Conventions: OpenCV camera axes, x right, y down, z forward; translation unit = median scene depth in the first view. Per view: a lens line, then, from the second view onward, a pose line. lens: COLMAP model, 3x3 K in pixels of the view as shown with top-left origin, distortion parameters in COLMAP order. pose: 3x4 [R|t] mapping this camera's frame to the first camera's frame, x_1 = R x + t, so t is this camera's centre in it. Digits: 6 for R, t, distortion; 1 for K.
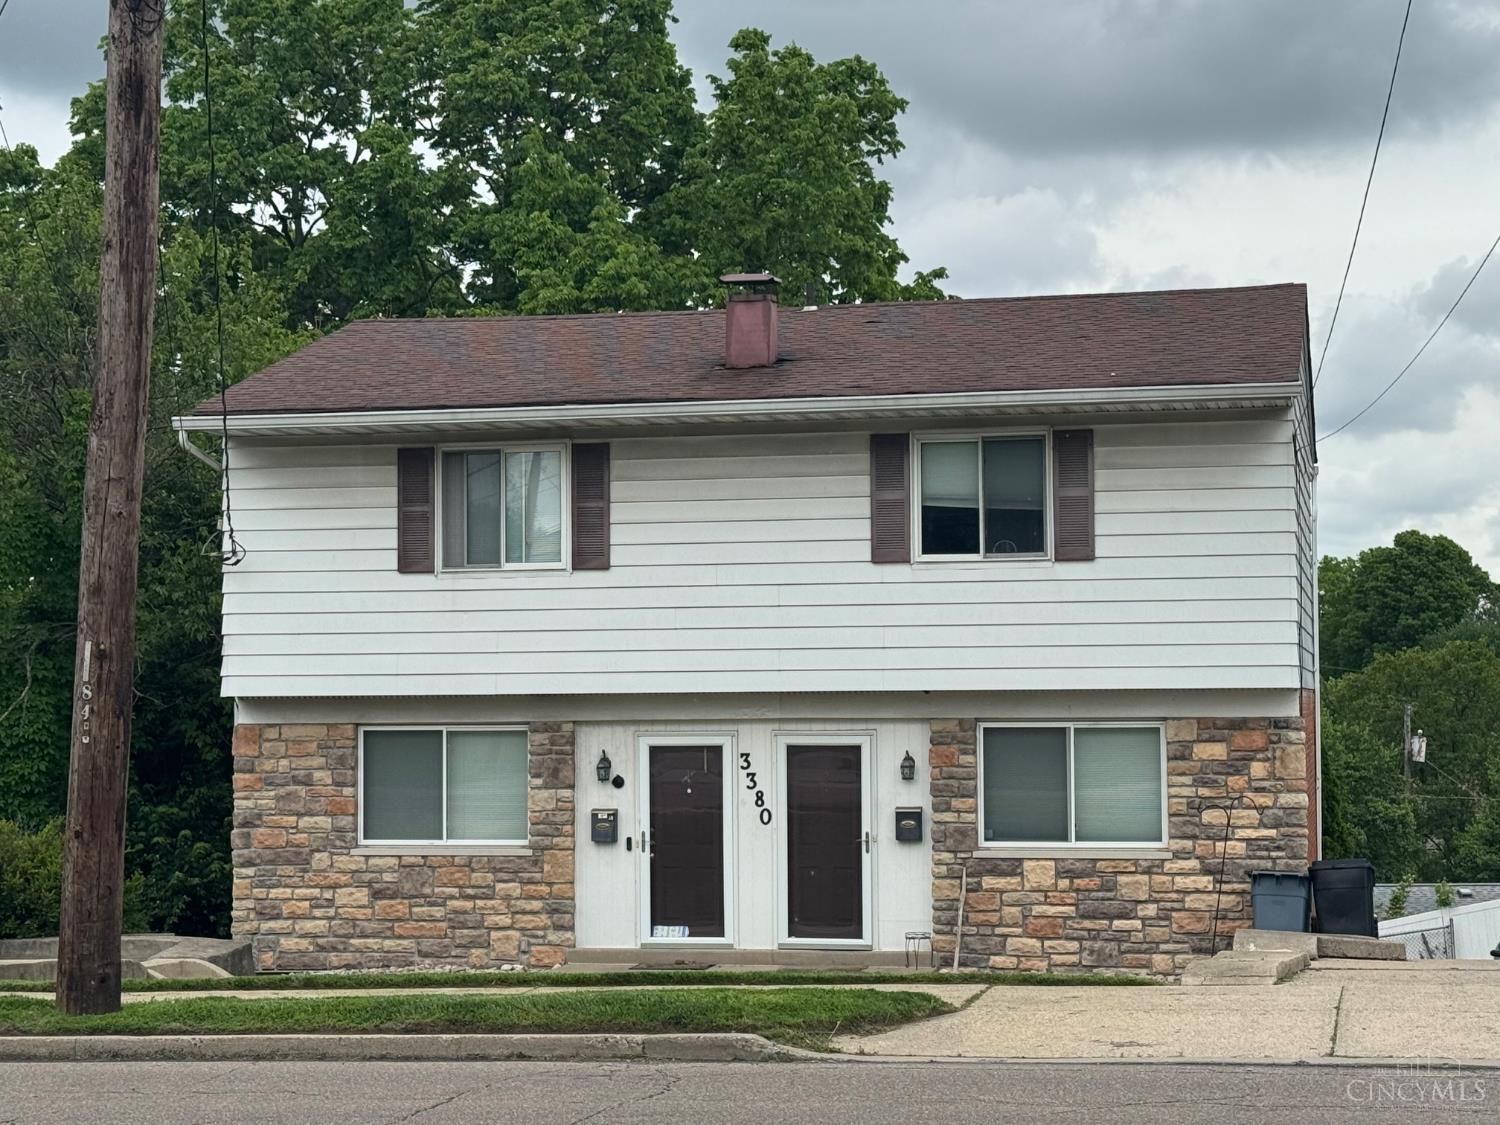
lens RADIAL K [[2921.6, 0, 746.8], [0, 2921.6, 563.0], [0, 0, 1]] dist [0.184513, 0.000000]
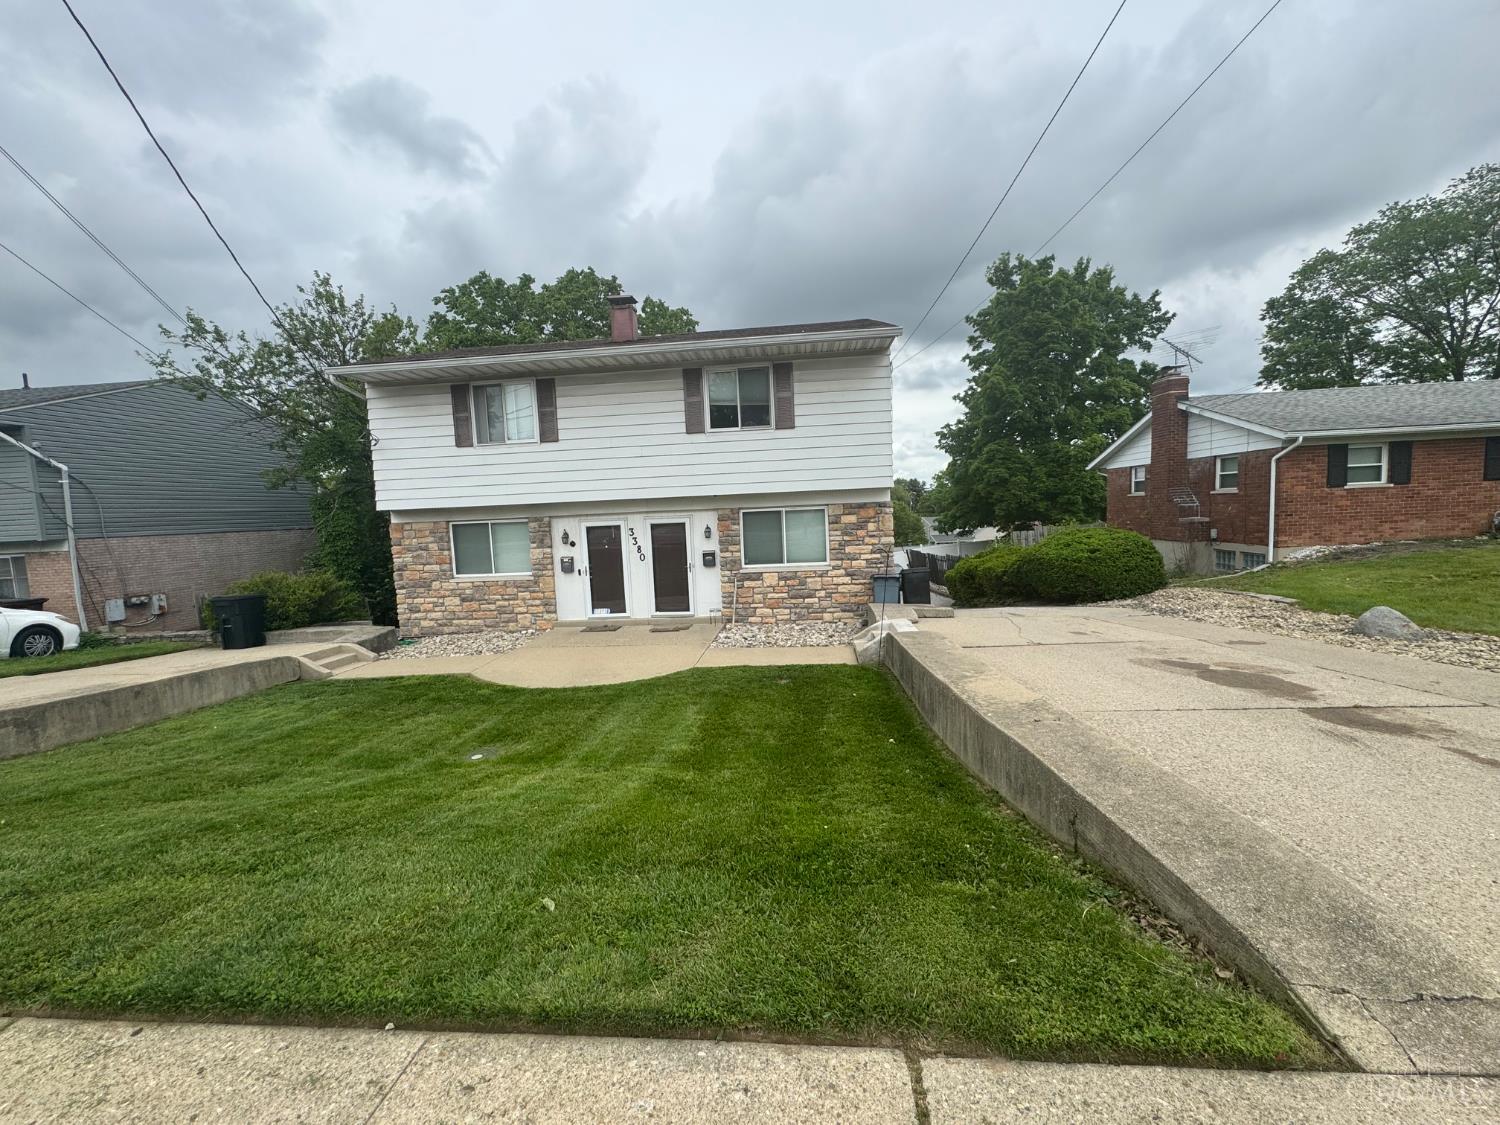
lens RADIAL K [[604.9, 0, 739.9], [0, 604.9, 568.4], [0, 0, 1]] dist [-0.001916, -0.000011]
pose [[0.993241, -0.047473, 0.105921, 0.030139], [0.031023, 0.987913, 0.151872, 0.029544], [-0.111851, -0.147559, 0.982708, 0.555730]]
